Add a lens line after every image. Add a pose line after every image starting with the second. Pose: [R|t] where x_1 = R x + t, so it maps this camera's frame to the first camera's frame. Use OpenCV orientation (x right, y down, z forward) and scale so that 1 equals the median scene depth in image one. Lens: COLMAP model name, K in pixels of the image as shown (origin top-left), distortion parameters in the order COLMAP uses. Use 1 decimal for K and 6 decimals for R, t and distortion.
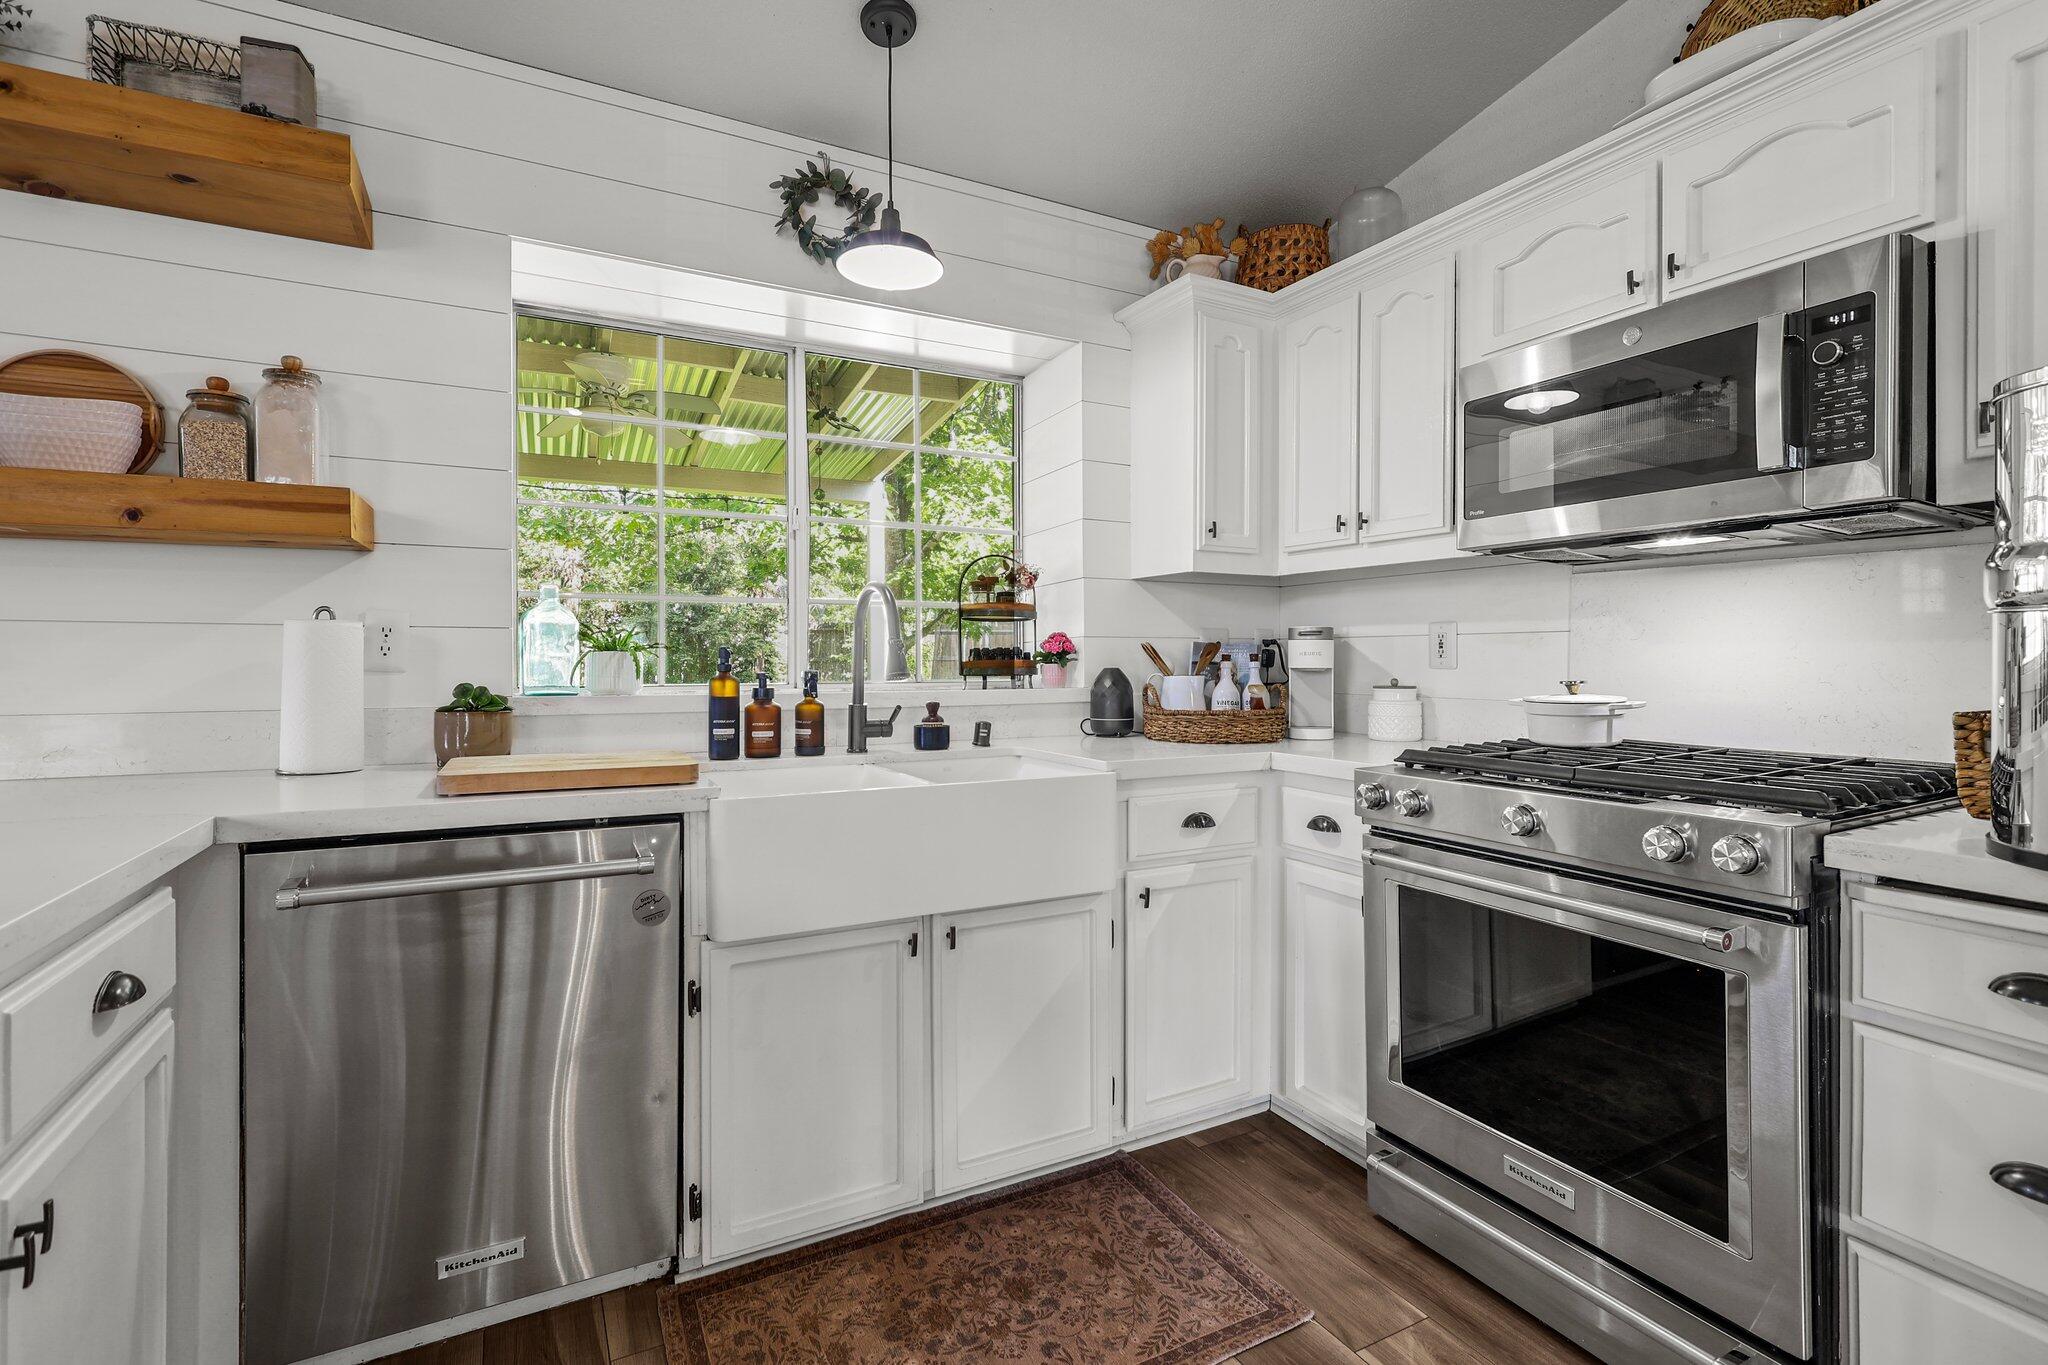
lens RADIAL K [[967.2, 0, 1015.2], [0, 967.2, 665.2], [0, 0, 1]] dist [0.001286, 0.000452]
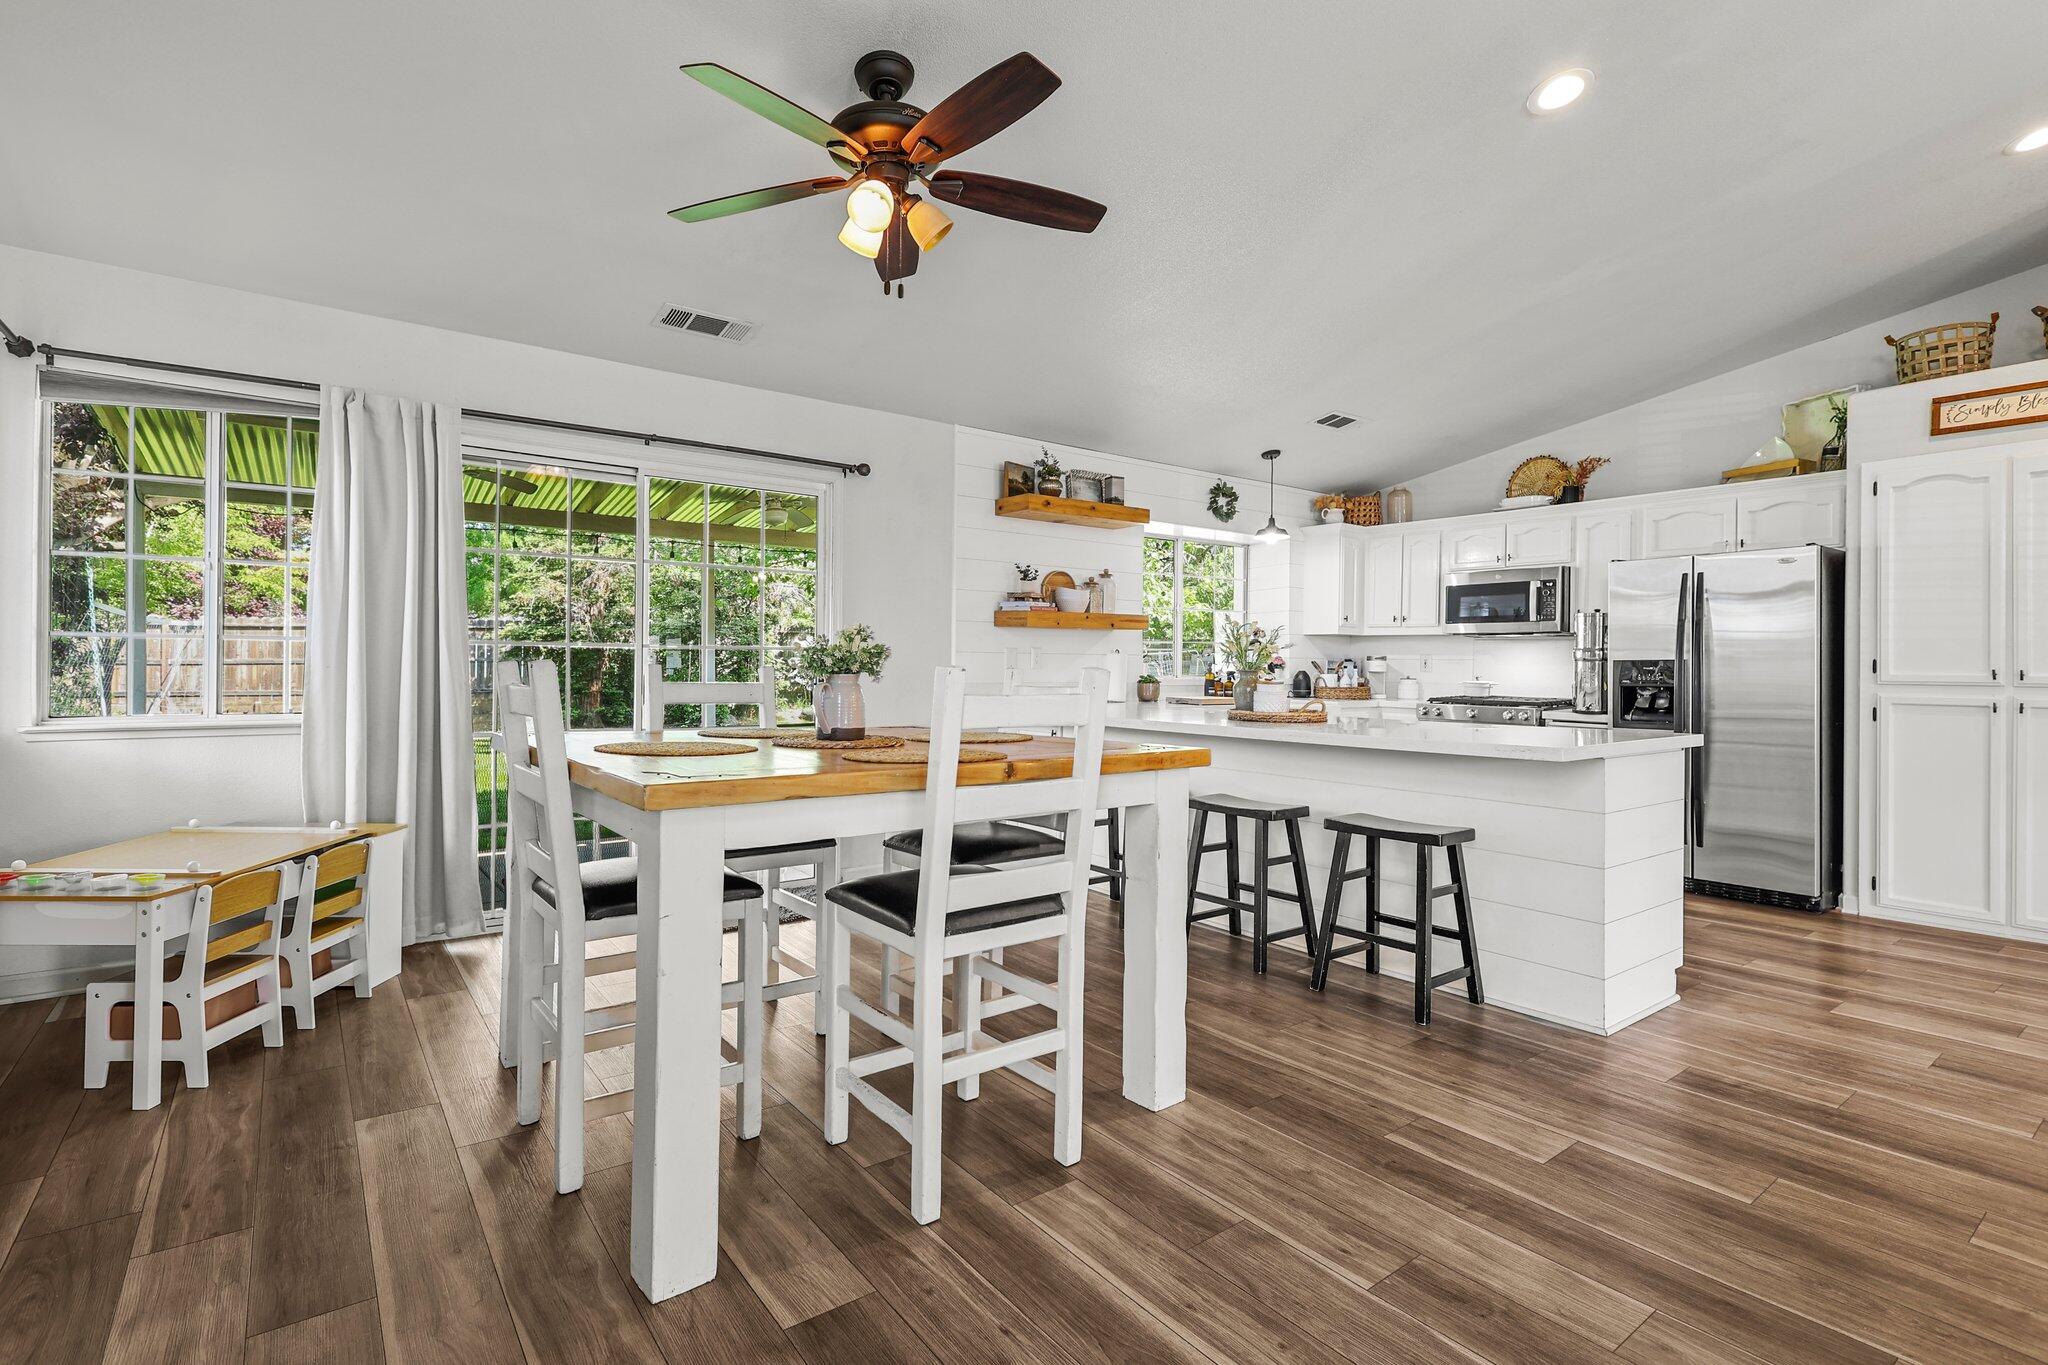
lens RADIAL K [[967.2, 0, 1015.2], [0, 967.2, 665.2], [0, 0, 1]] dist [0.001286, 0.000452]
pose [[0.988303, 0.010712, 0.152129, -1.212540], [-0.010731, 0.999942, -0.000690, -0.001902], [-0.152128, -0.000950, 0.988360, -1.643057]]
